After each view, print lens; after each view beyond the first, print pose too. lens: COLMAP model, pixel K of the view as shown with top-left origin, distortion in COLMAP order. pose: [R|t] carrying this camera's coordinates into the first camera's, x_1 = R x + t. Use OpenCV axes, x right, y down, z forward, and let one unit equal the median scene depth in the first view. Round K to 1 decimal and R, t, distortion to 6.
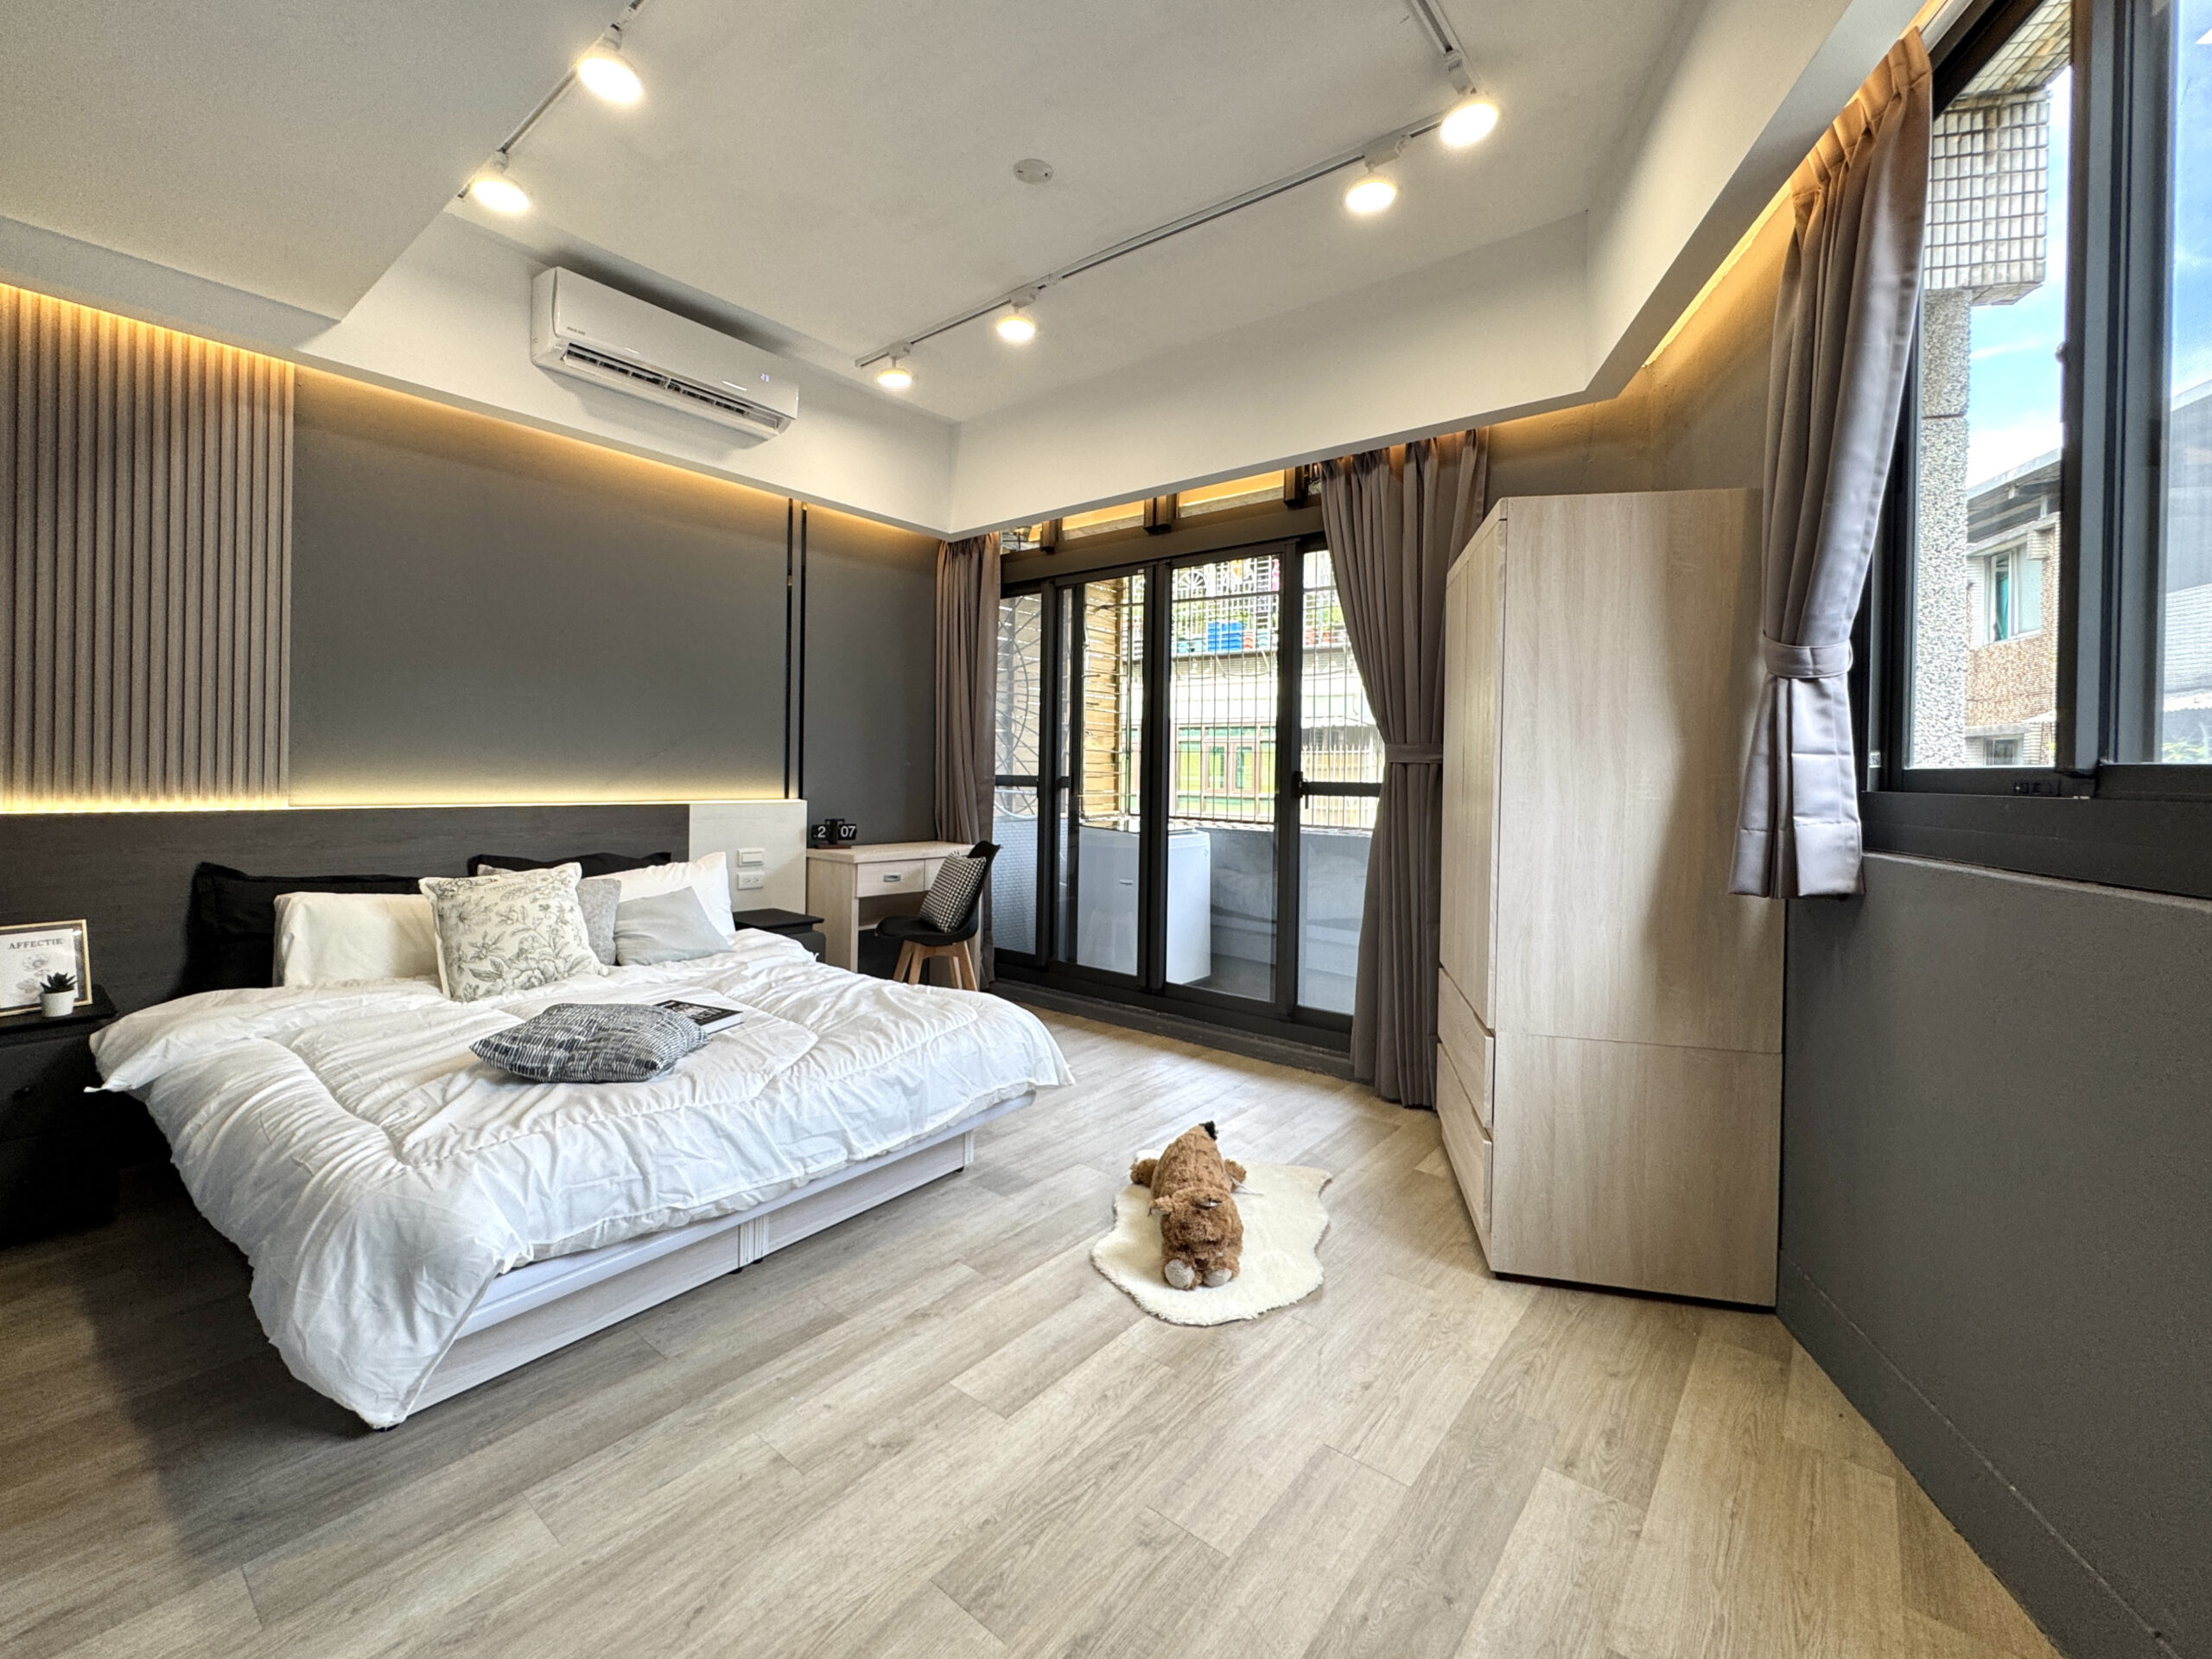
lens RADIAL K [[932.5, 0, 1106.0], [0, 932.5, 829.5], [0, 0, 1]] dist [-0.002925, 0.000007]
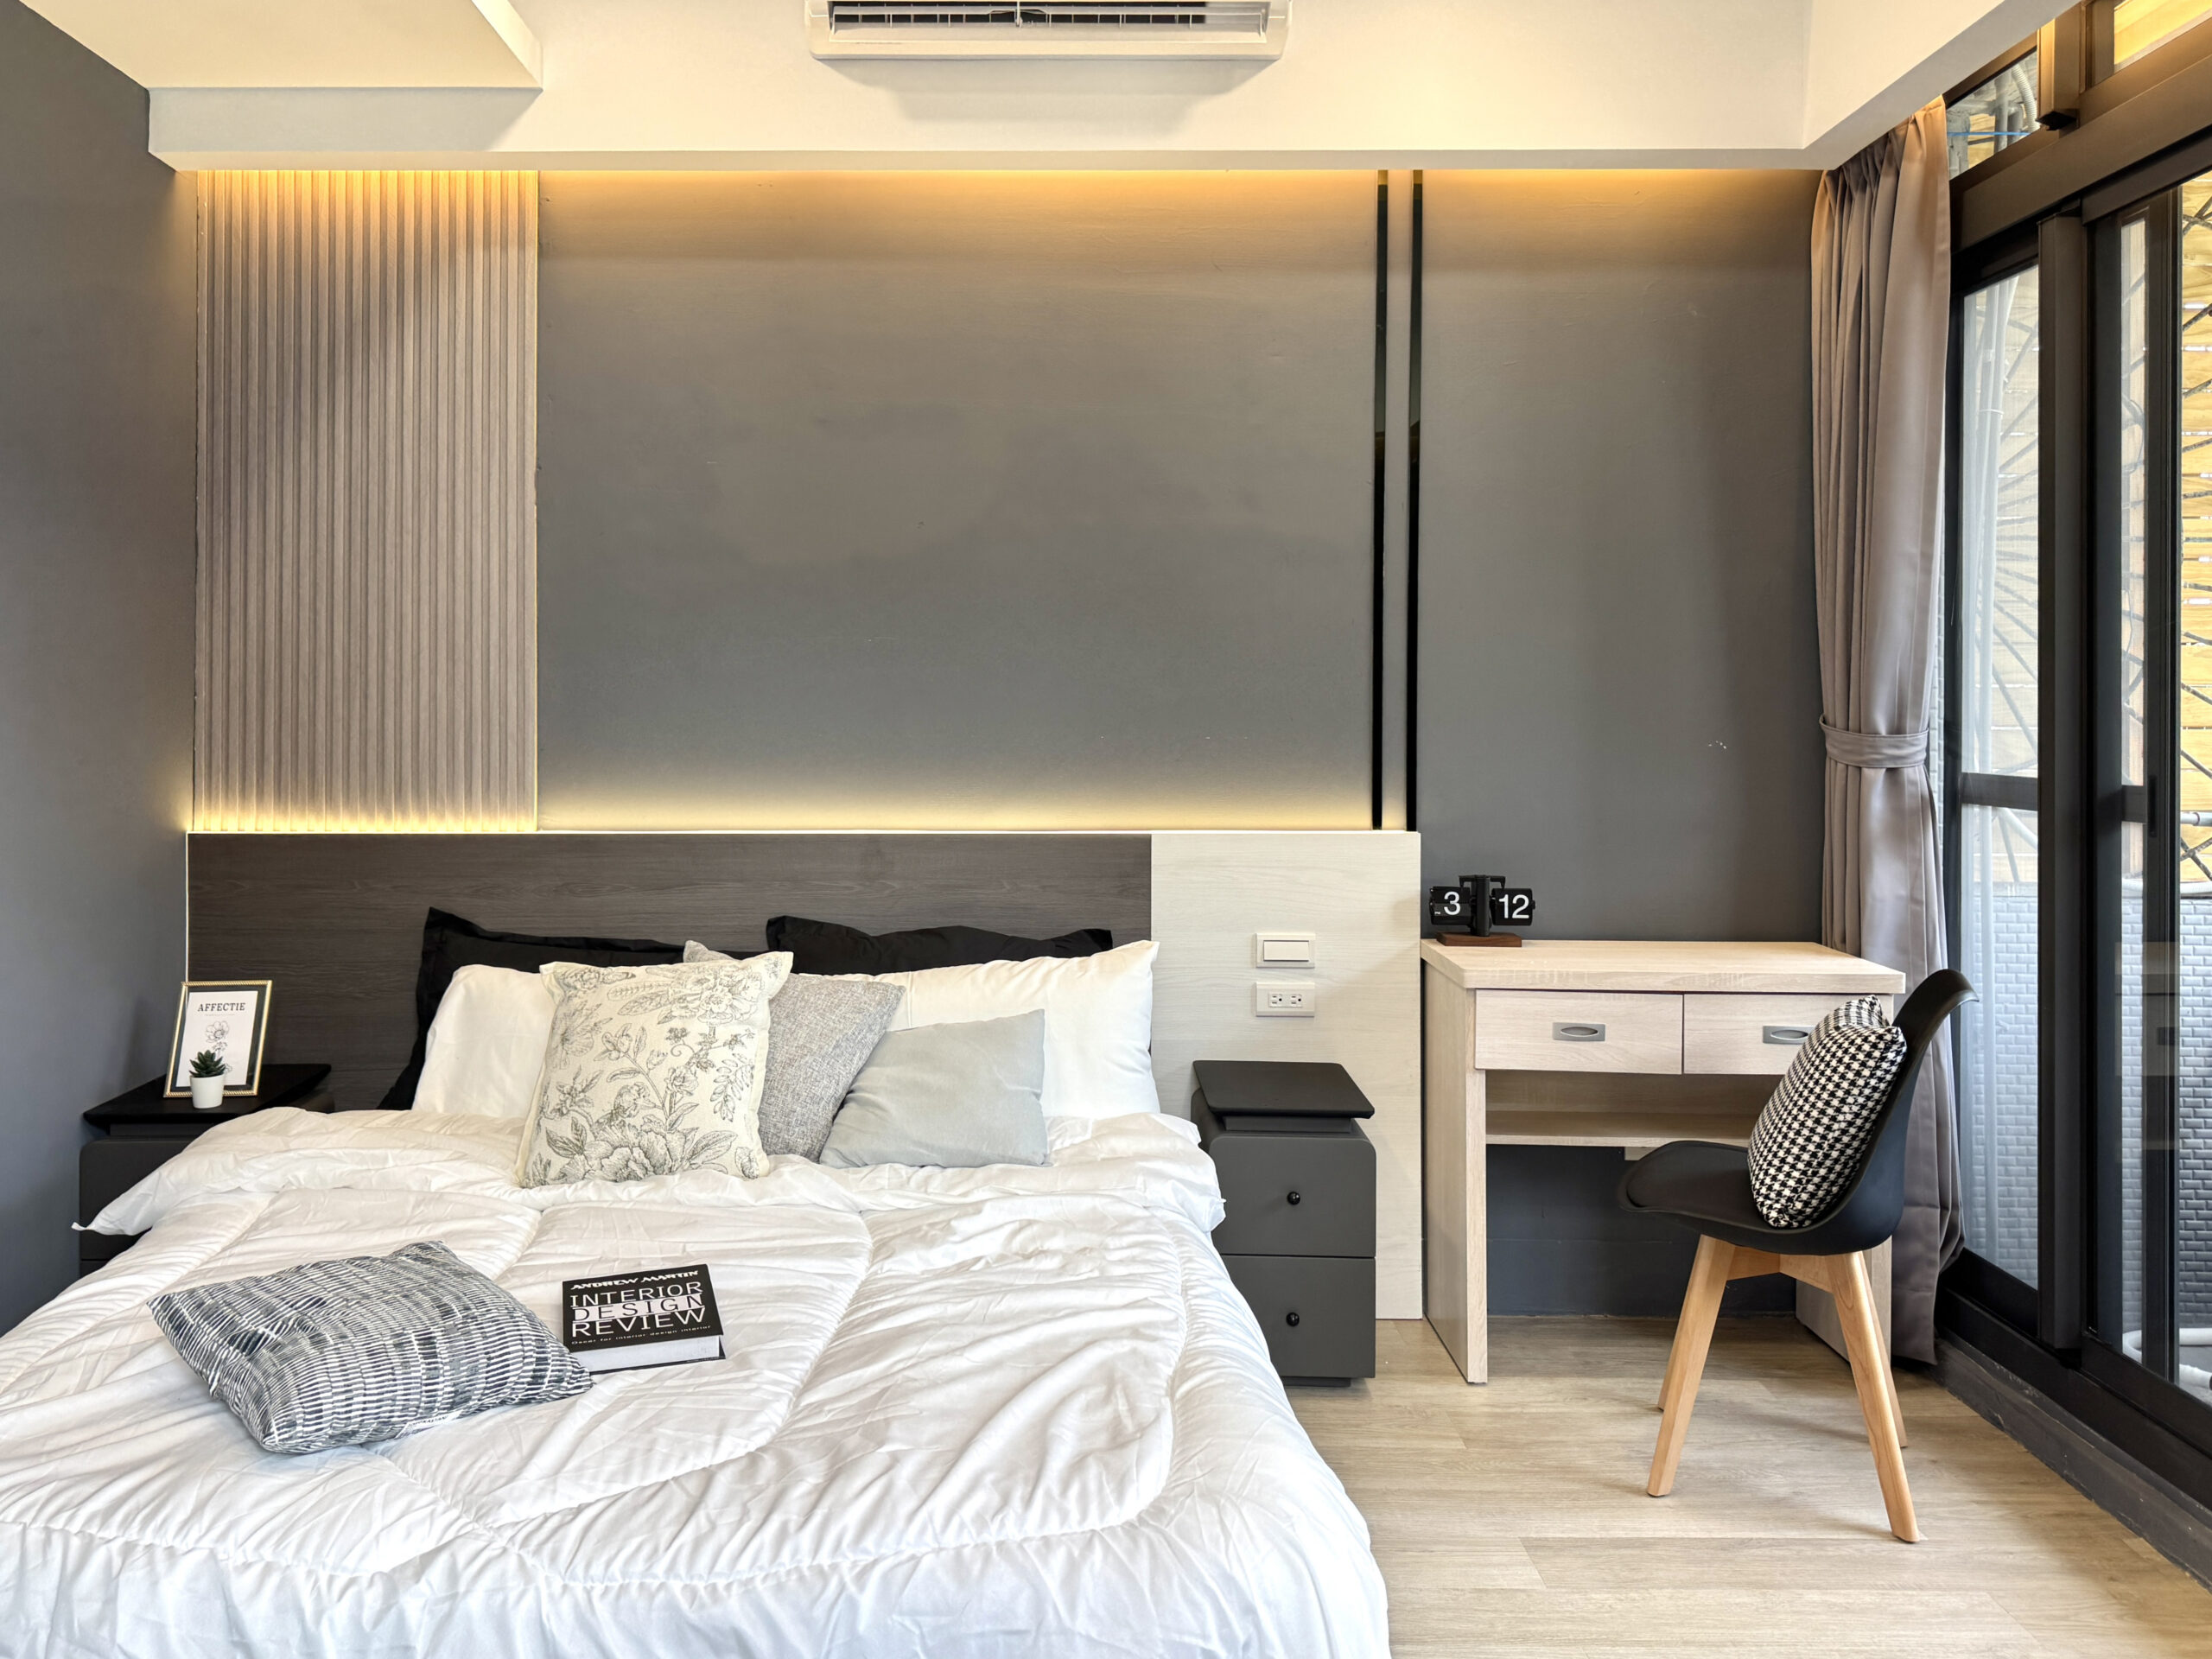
lens RADIAL K [[1688.0, 0, 1105.7], [0, 1688.0, 775.5], [0, 0, 1]] dist [-0.005022, -0.010329]
pose [[0.635454, 0.013518, -0.772020, 0.276471], [-0.036807, 0.999240, -0.012800, -0.055645], [0.771261, 0.036550, 0.635469, 0.477996]]
